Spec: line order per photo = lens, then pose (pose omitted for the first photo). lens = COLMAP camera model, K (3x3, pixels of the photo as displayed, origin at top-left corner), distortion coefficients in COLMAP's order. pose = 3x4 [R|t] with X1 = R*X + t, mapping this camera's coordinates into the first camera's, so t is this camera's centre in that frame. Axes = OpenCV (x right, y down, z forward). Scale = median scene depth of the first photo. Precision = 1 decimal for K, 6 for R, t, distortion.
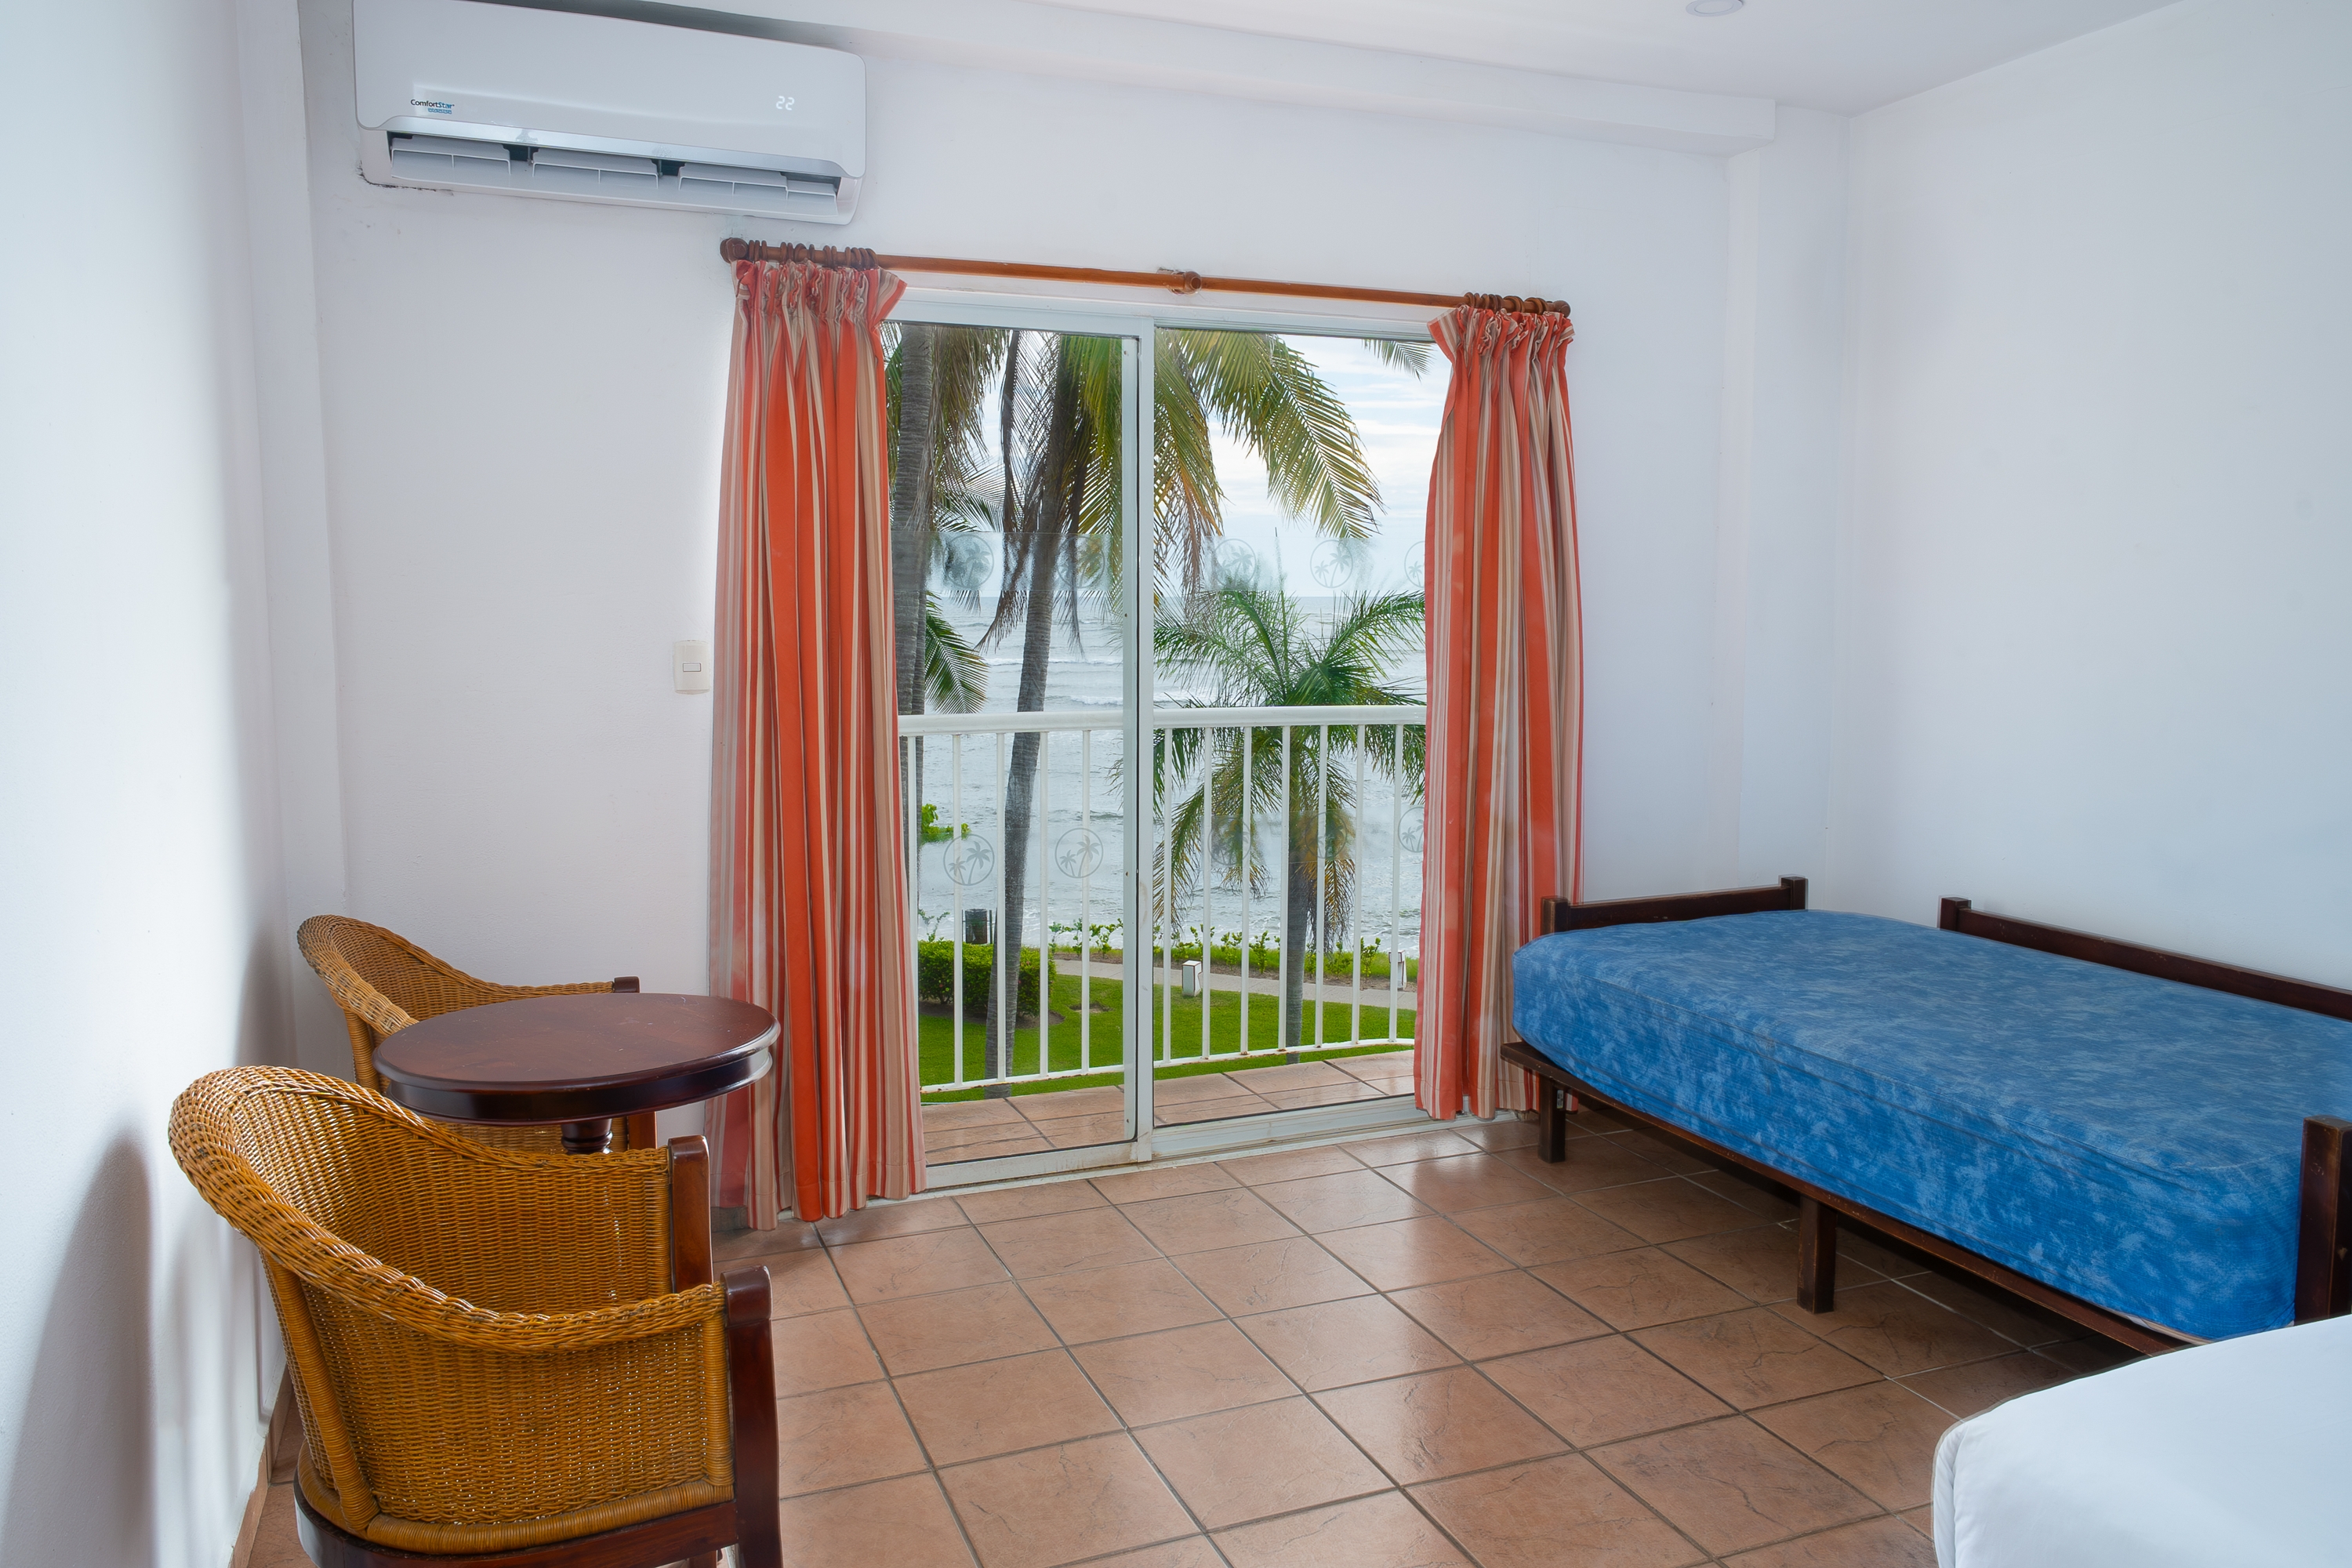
lens RADIAL K [[1624.0, 0, 1176.7], [0, 1624.0, 765.0], [0, 0, 1]] dist [0.022069, -0.005482]
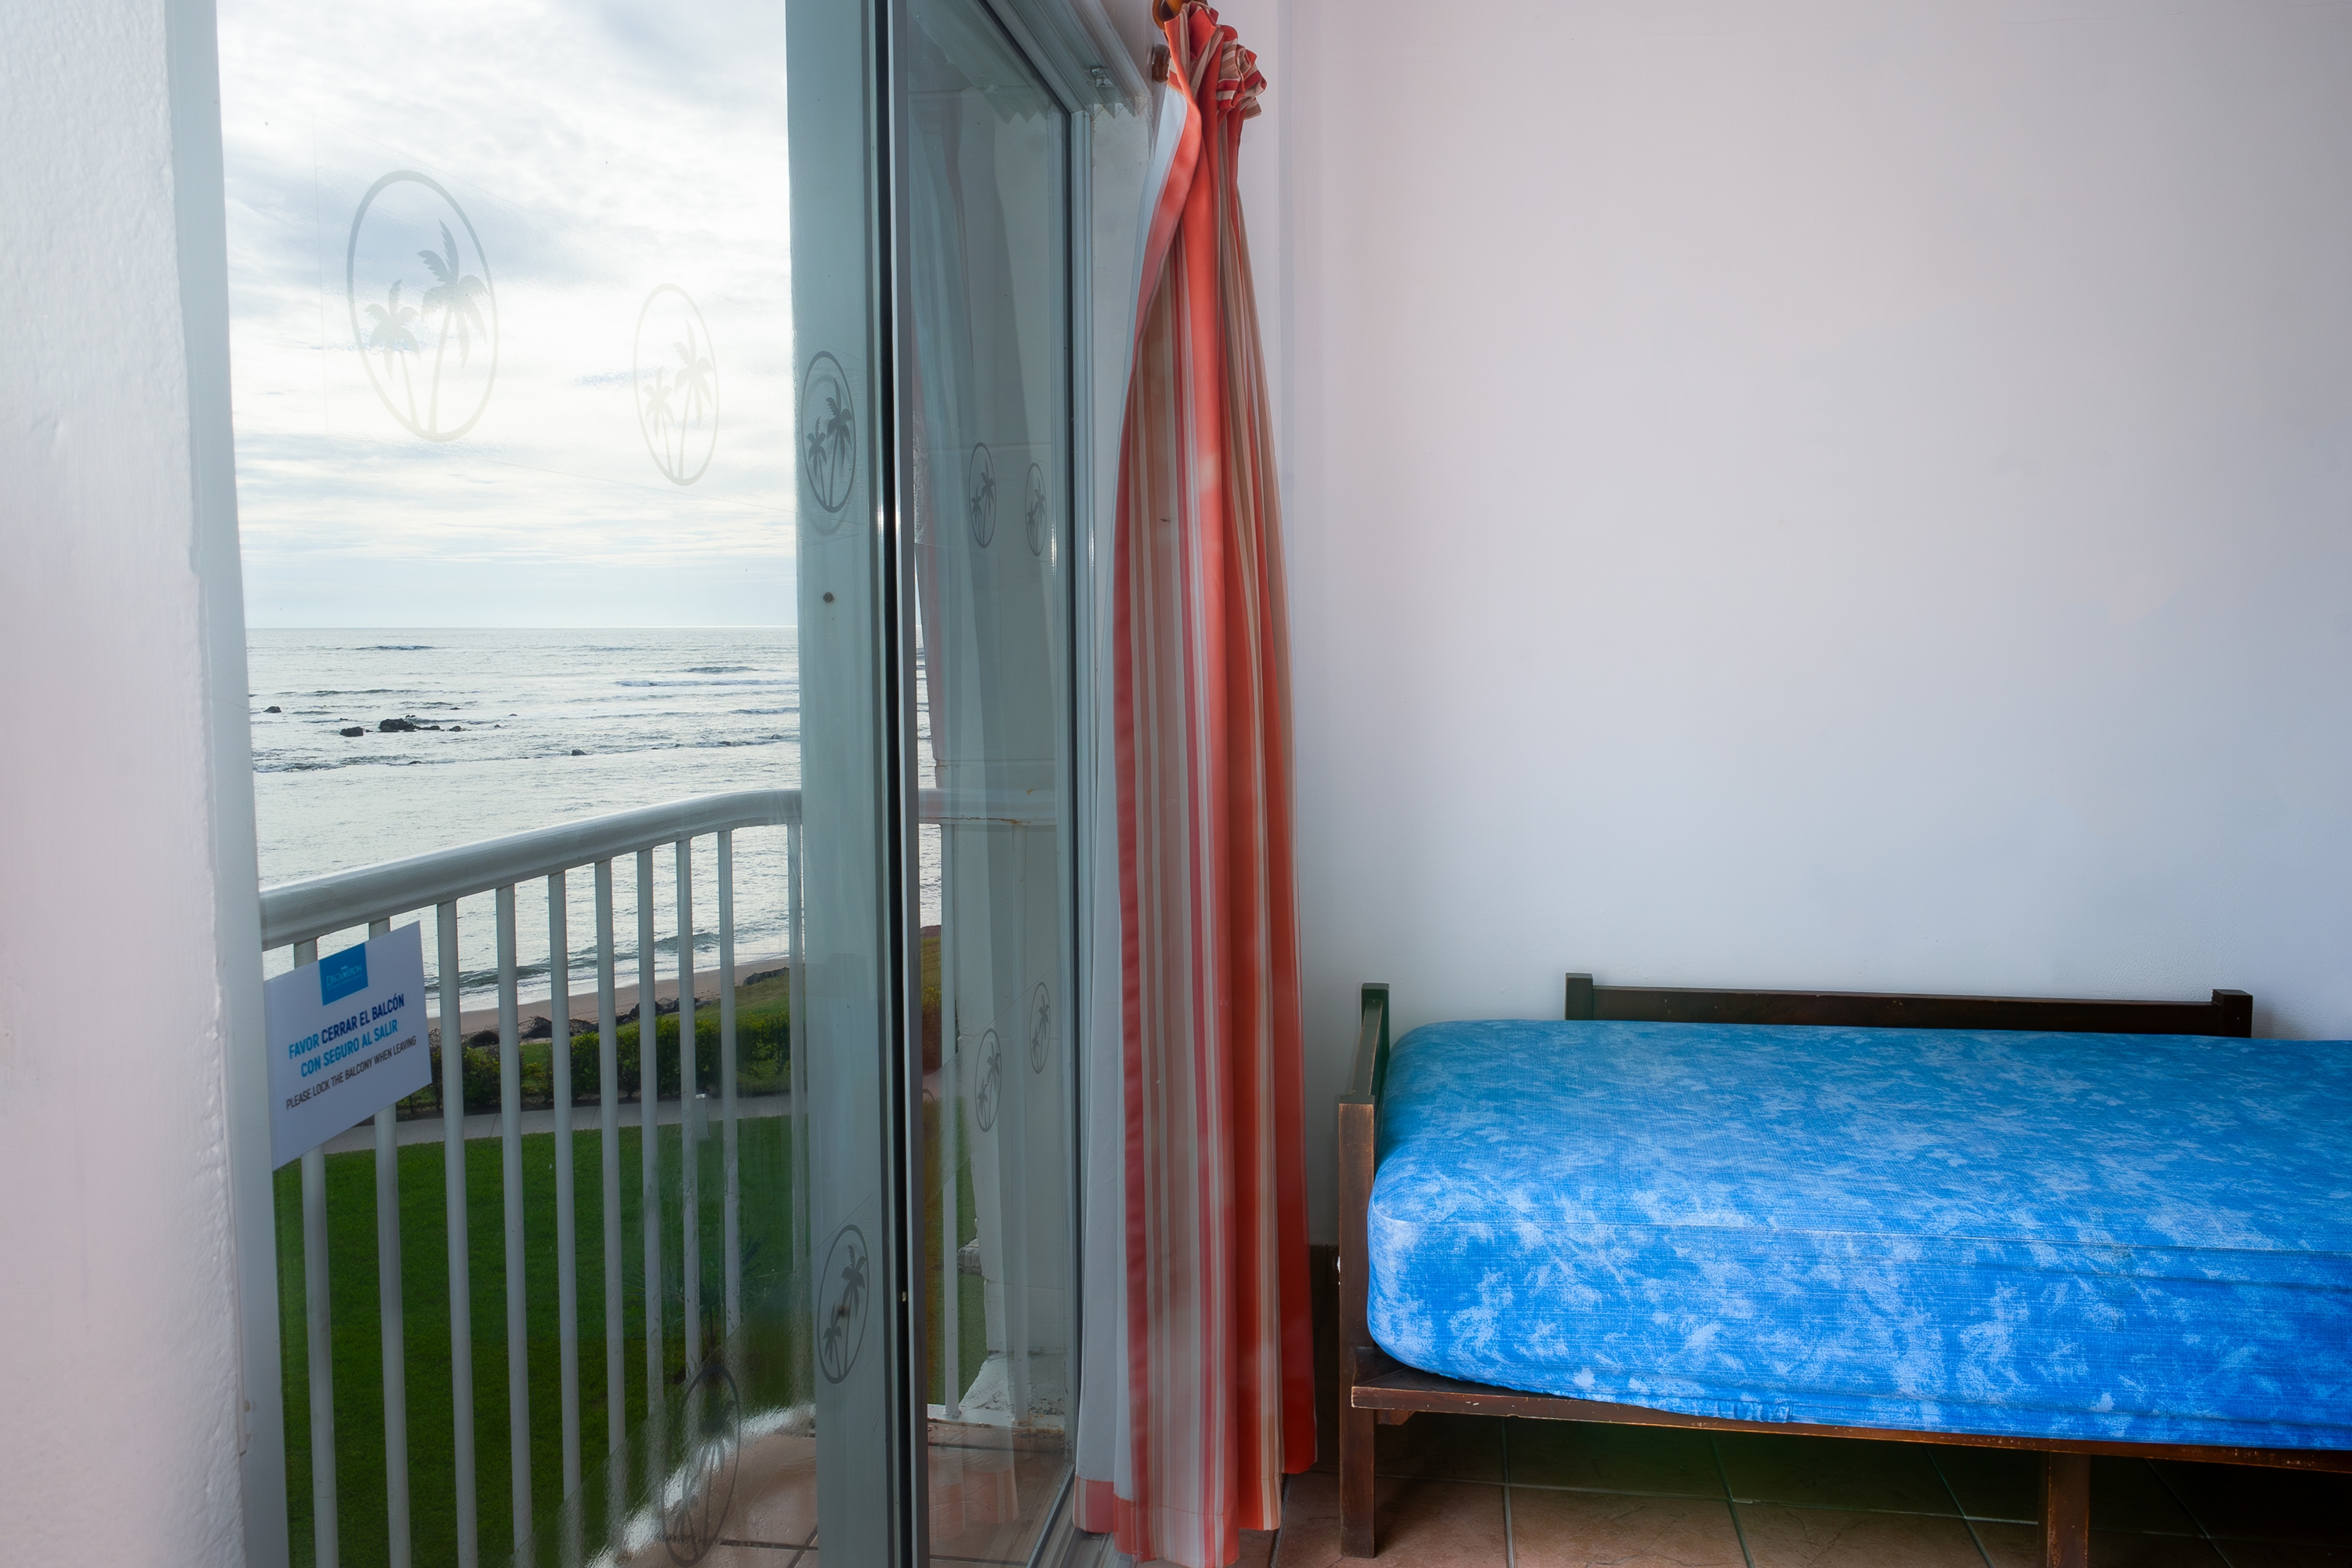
lens RADIAL K [[1737.4, 0, 1170.6], [0, 1737.4, 788.4], [0, 0, 1]] dist [-0.005023, 0.012301]
pose [[0.522751, -0.086060, 0.848130, -0.405151], [0.093041, 0.994708, 0.043587, -0.077307], [-0.847393, 0.056126, 0.527992, 0.964043]]
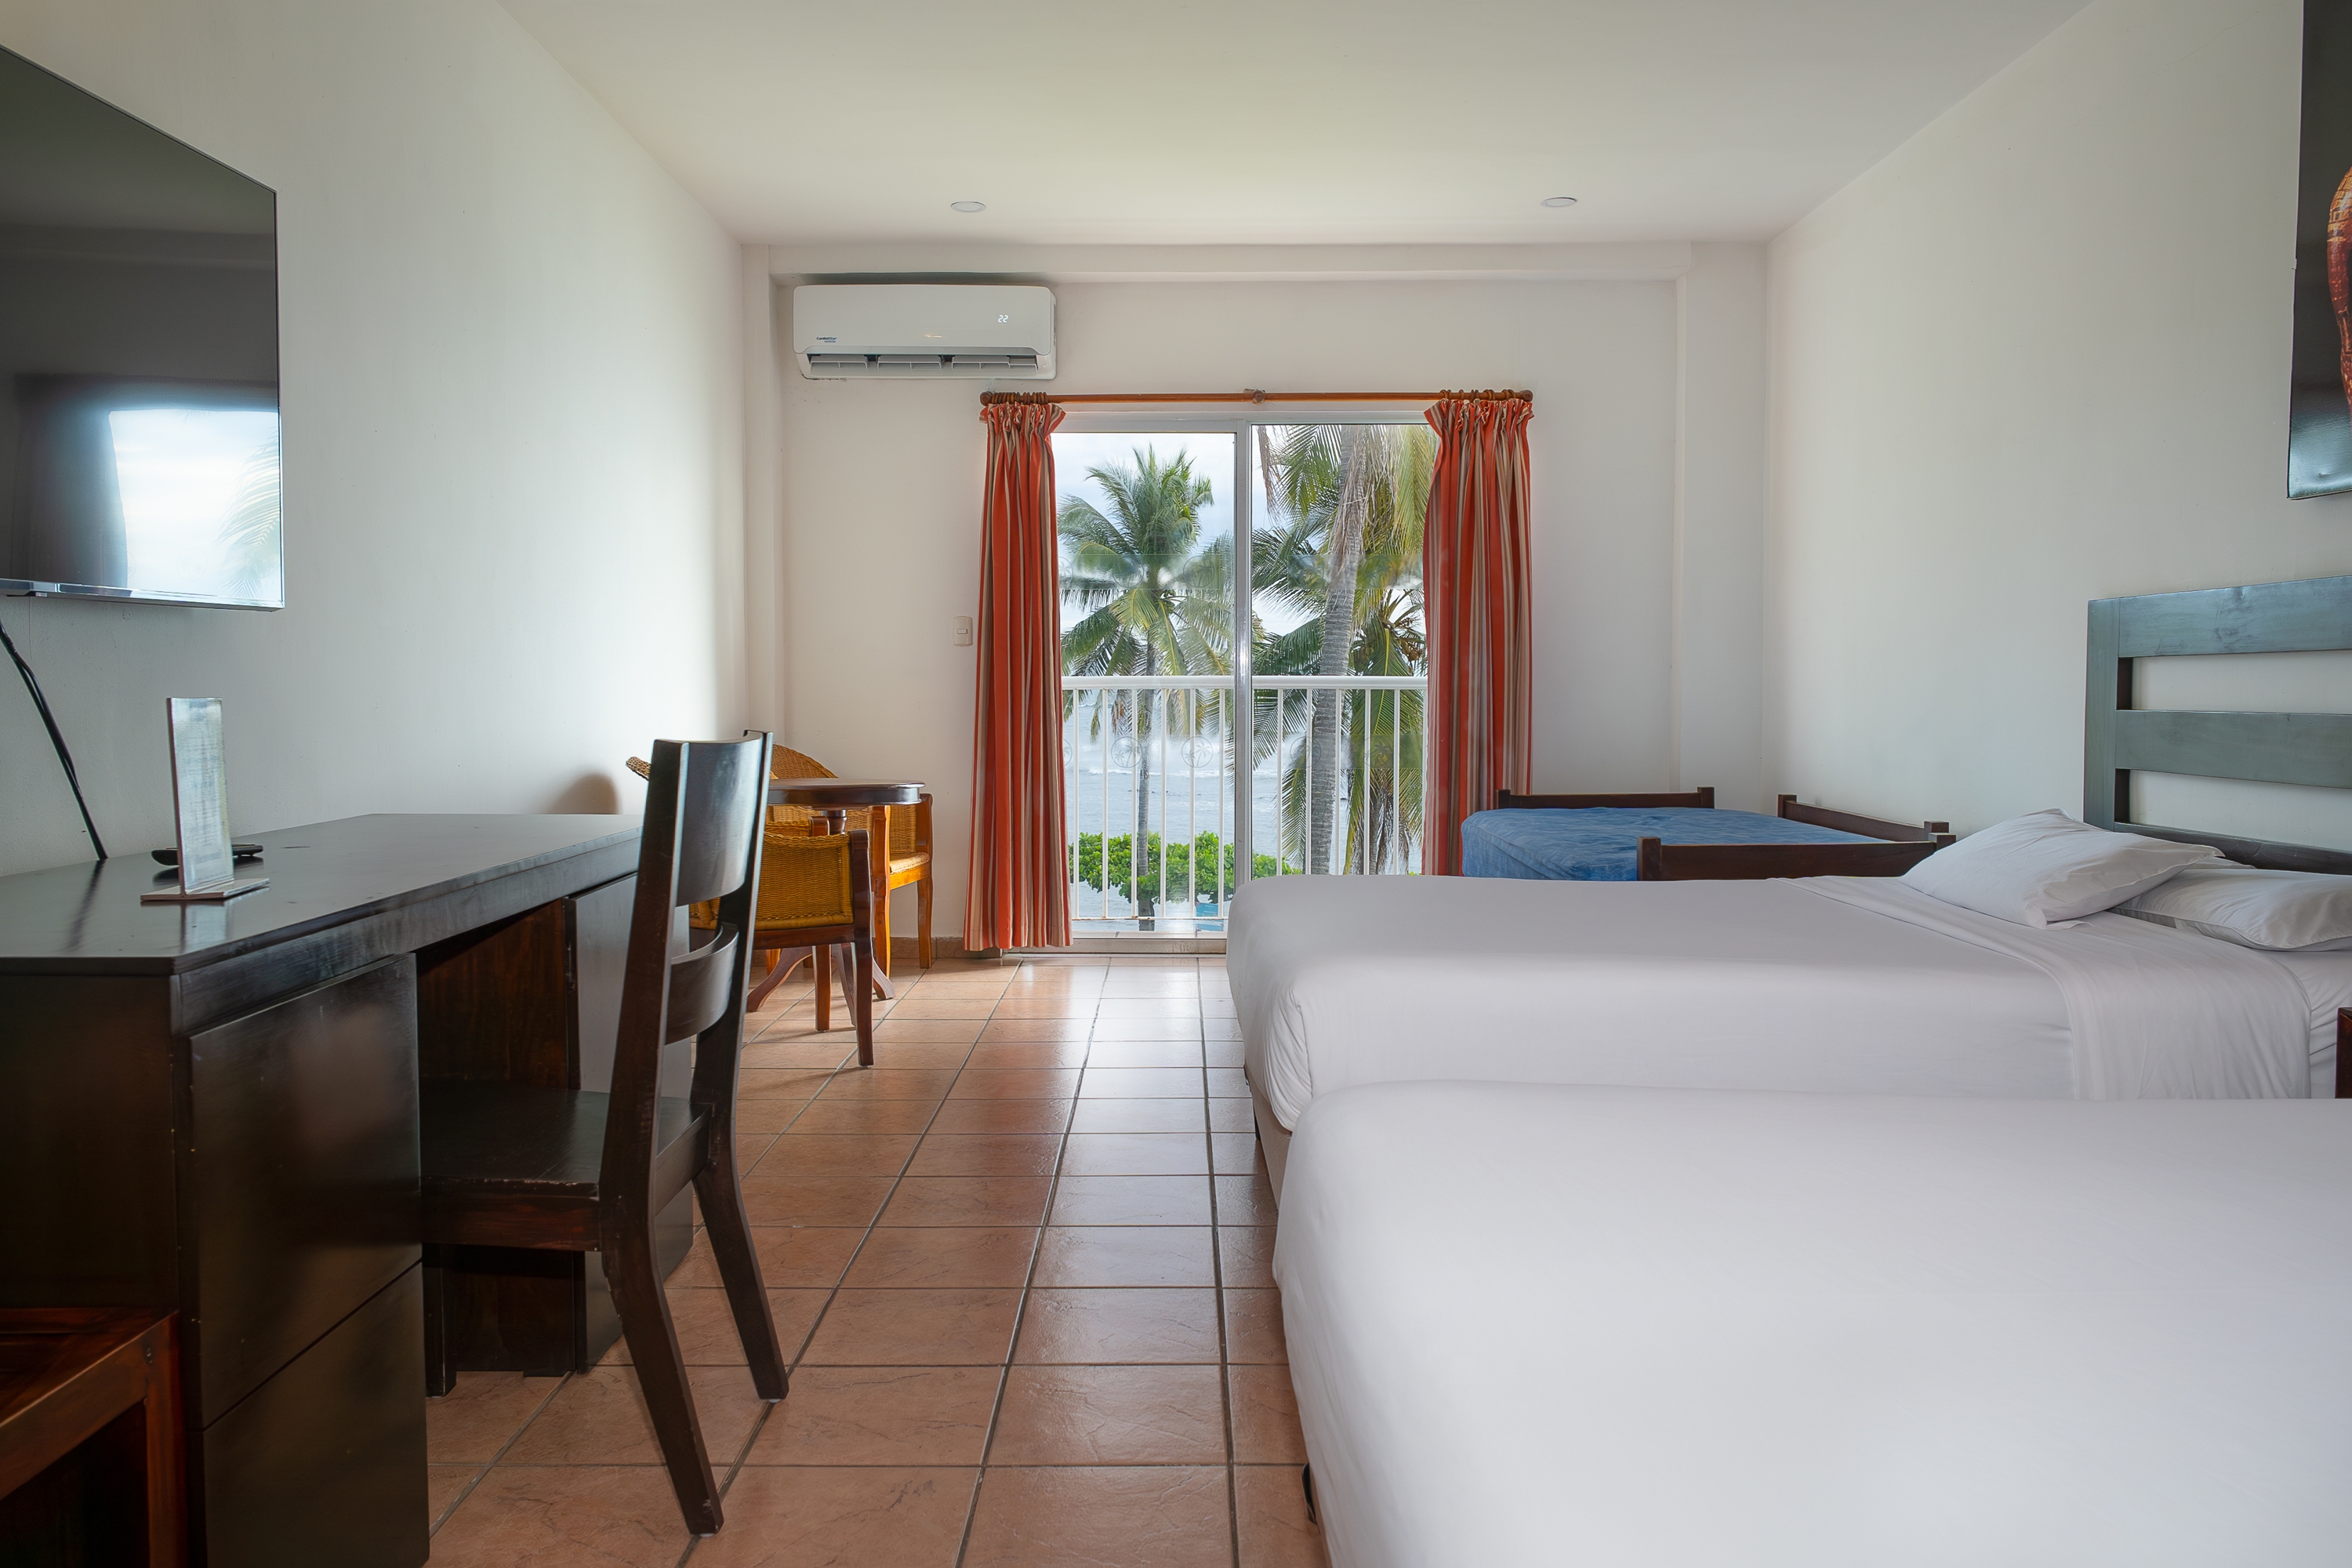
lens RADIAL K [[1737.4, 0, 1169.2], [0, 1737.4, 799.9], [0, 0, 1]] dist [-0.005023, 0.012301]
pose [[0.936732, 0.014172, -0.349760, 0.457857], [-0.033214, 0.998271, -0.048505, 0.163540], [0.348468, 0.057054, 0.935583, -0.536272]]
